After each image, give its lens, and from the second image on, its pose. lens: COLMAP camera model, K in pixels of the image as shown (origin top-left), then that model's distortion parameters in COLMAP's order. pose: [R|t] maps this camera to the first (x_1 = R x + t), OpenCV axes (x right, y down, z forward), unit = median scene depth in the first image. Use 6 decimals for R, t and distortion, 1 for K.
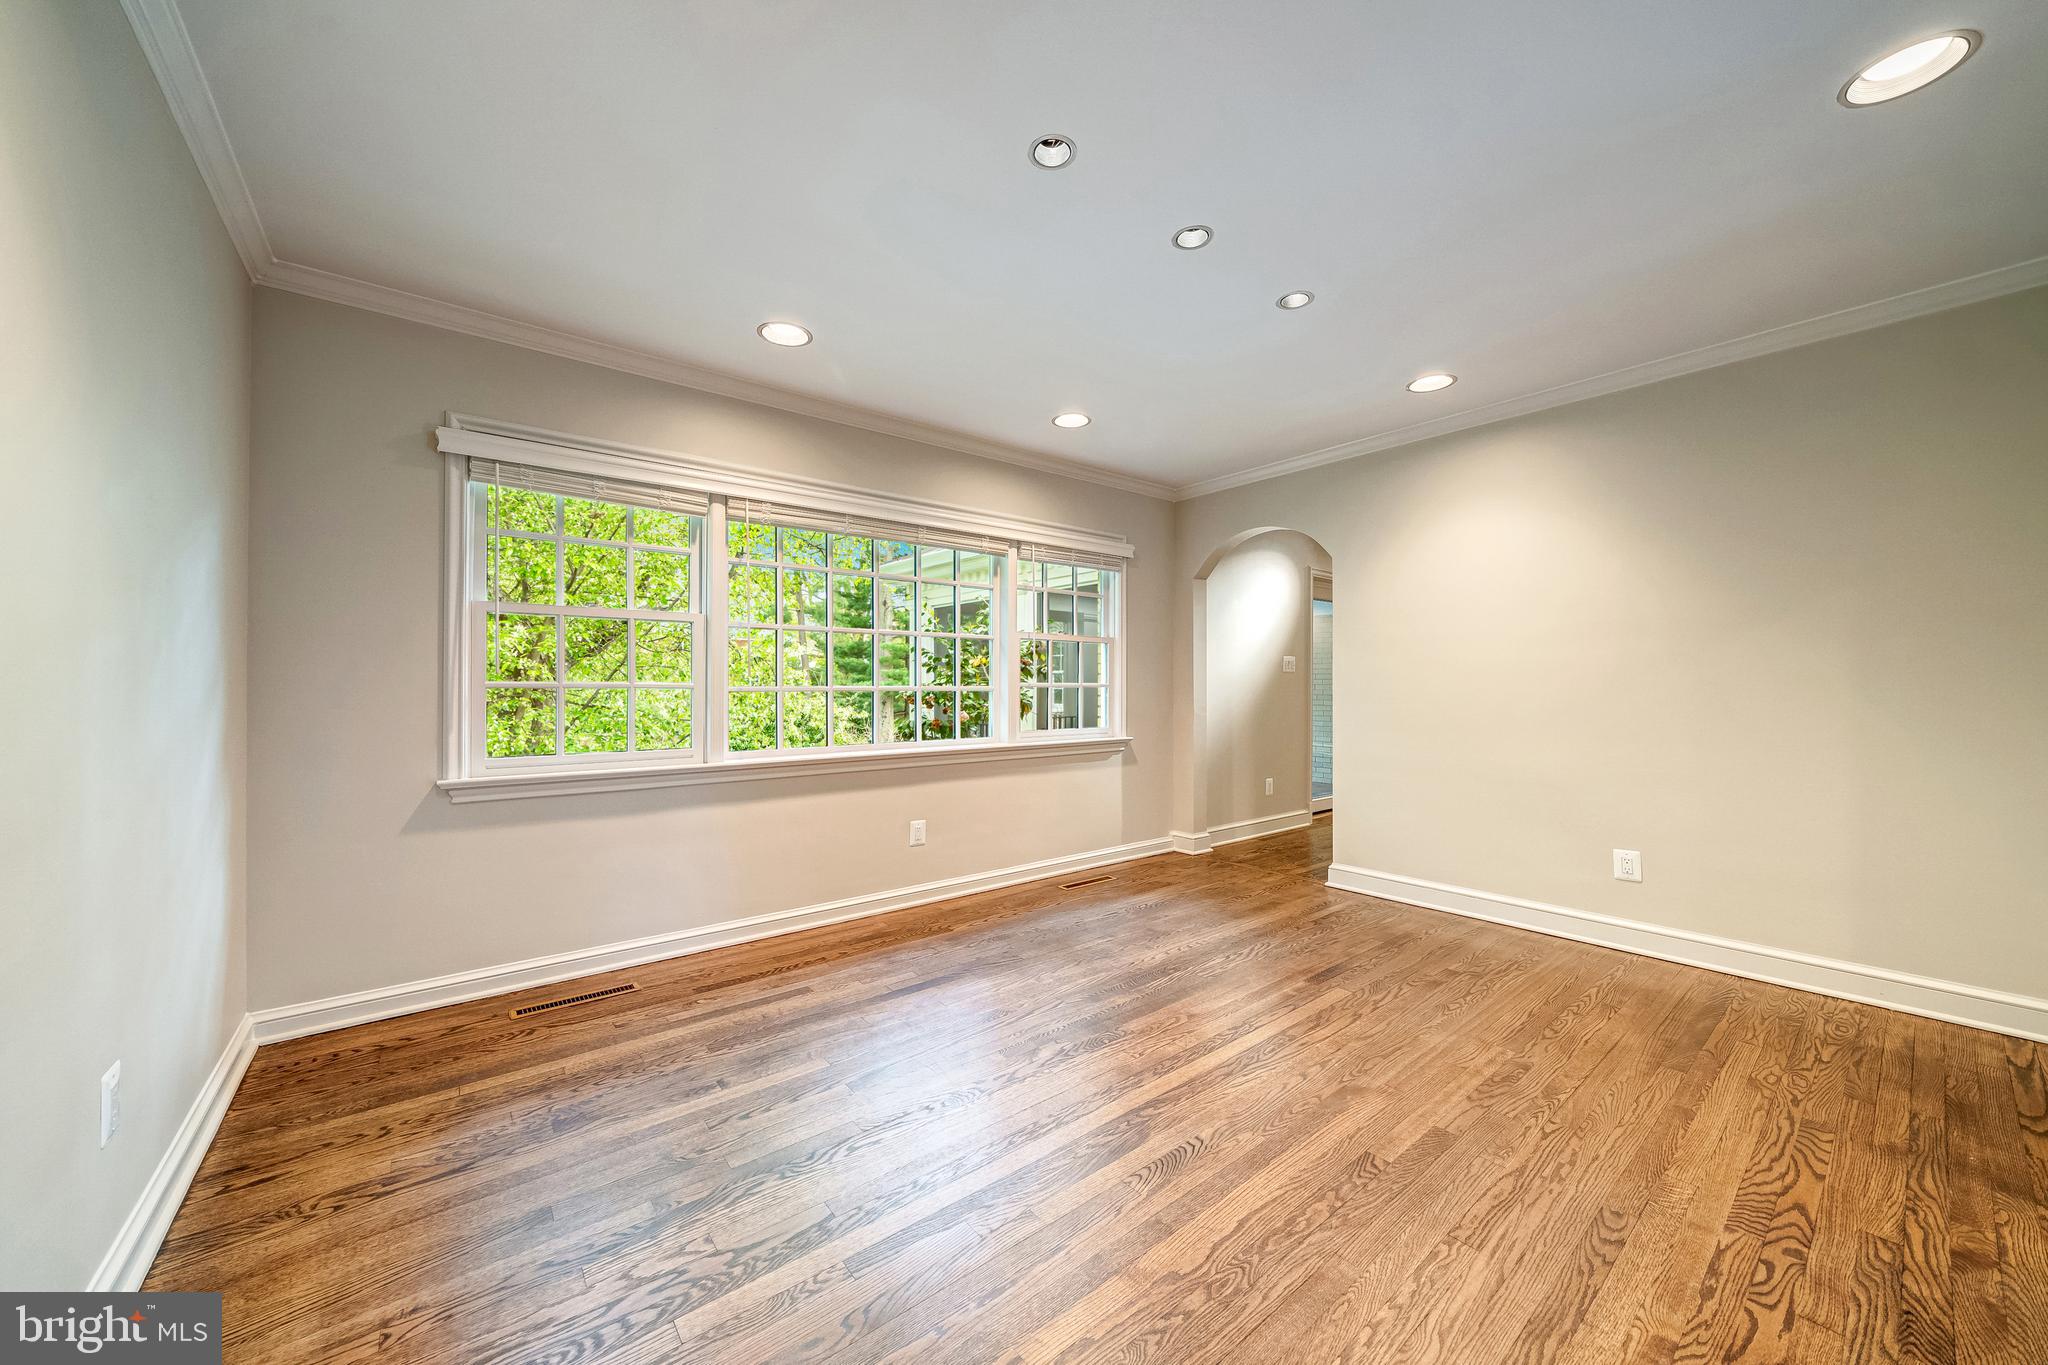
lens RADIAL K [[721.0, 0, 1027.6], [0, 721.0, 684.5], [0, 0, 1]] dist [-0.008746, -0.000141]
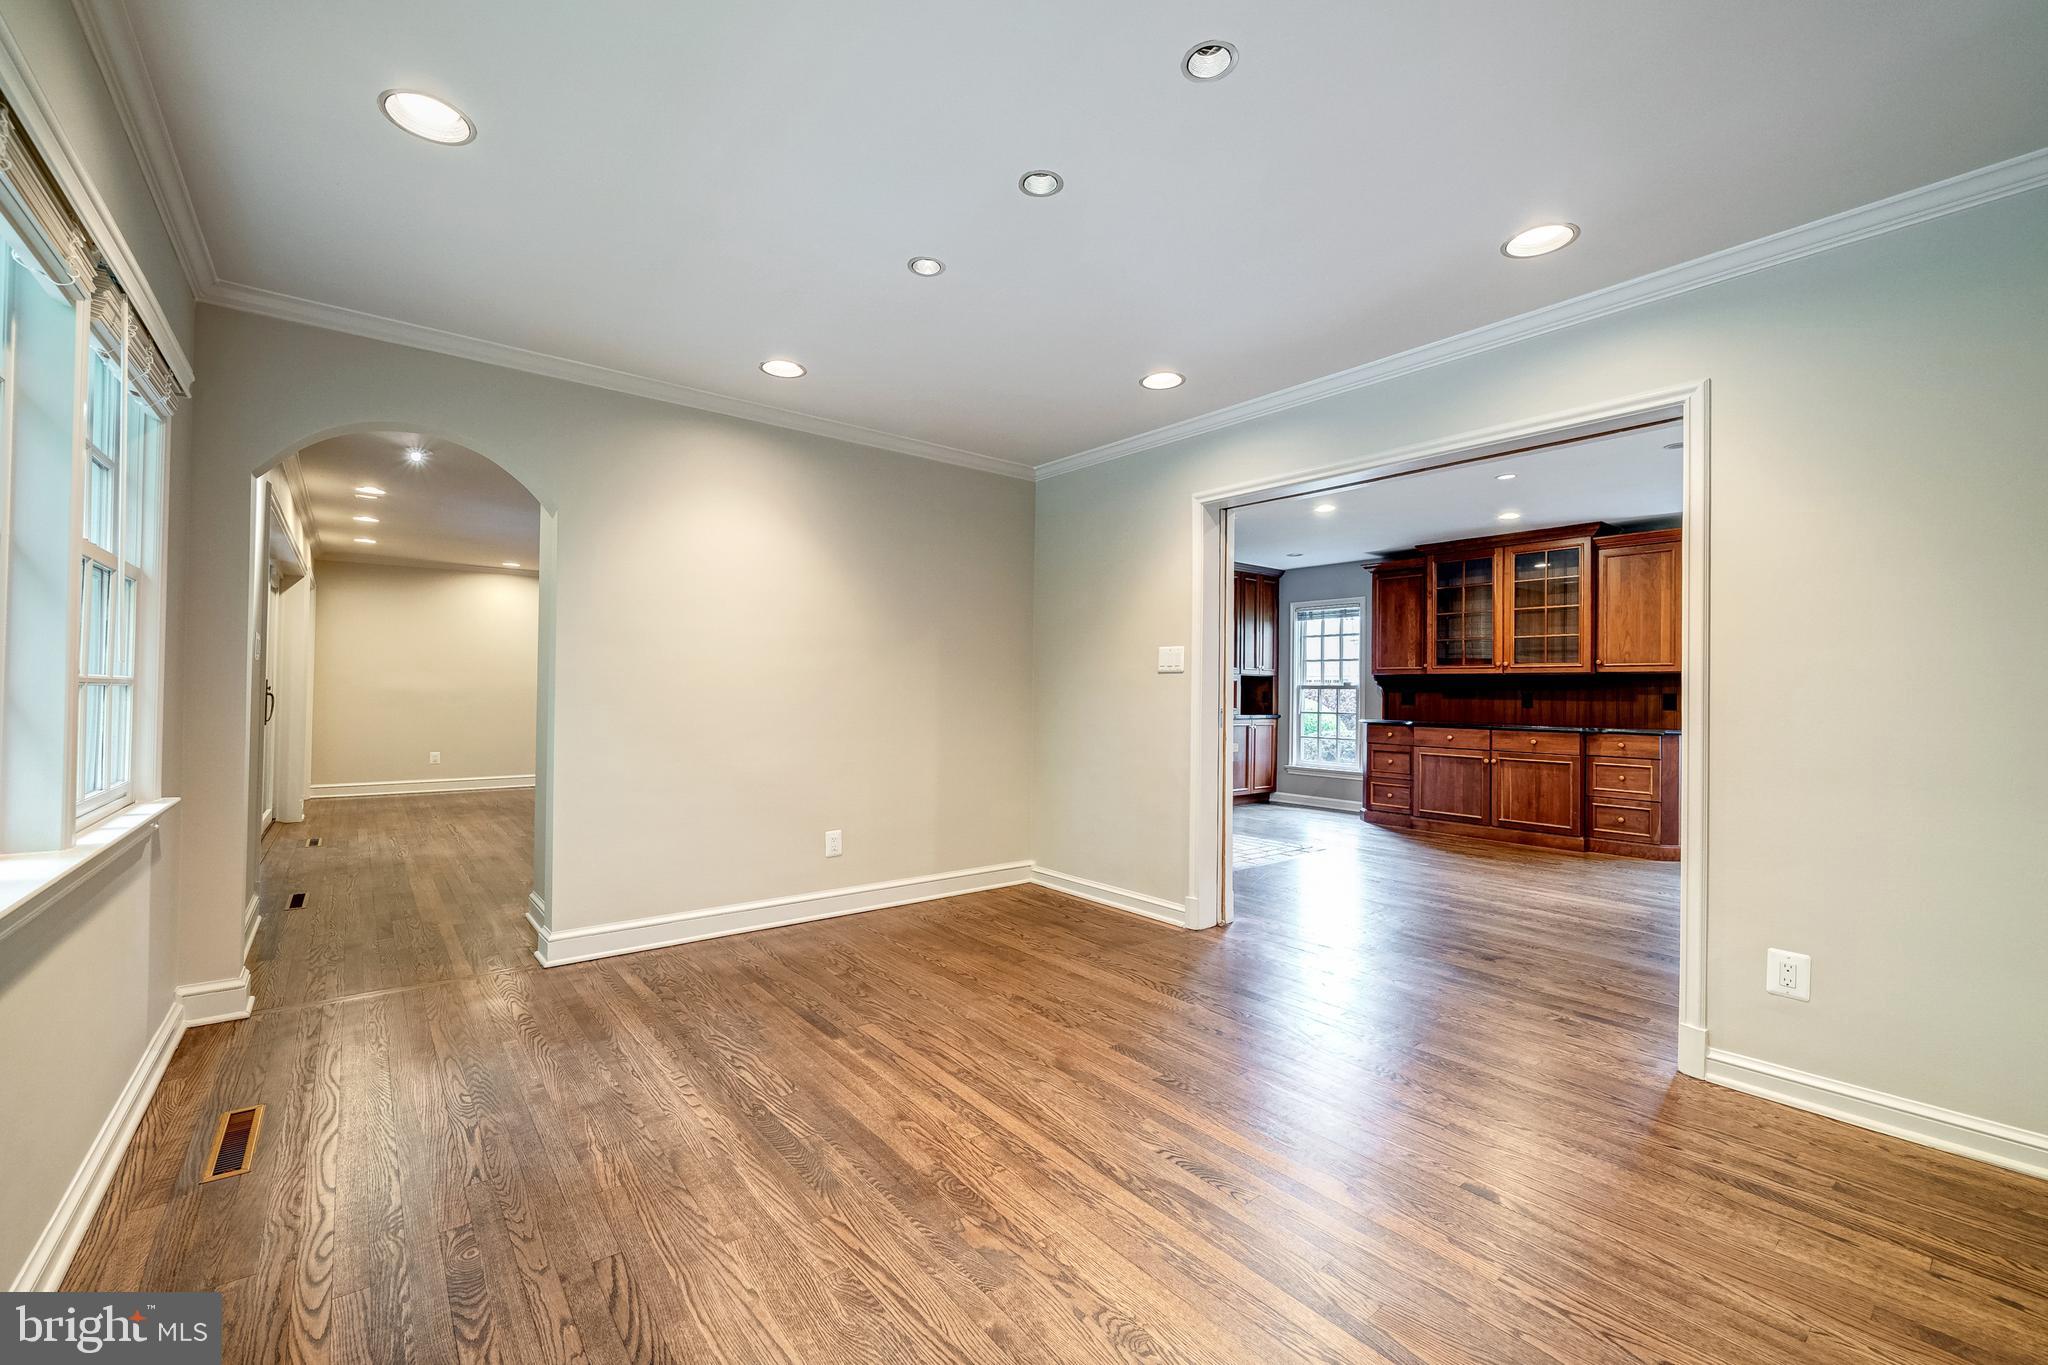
lens RADIAL K [[836.8, 0, 1015.7], [0, 836.8, 684.7], [0, 0, 1]] dist [0.001293, 0.000025]
pose [[0.020284, 0.005073, 0.999781, -0.675460], [-0.012783, 0.999907, -0.004814, -0.006992], [-0.999713, -0.012683, 0.020347, 0.855986]]
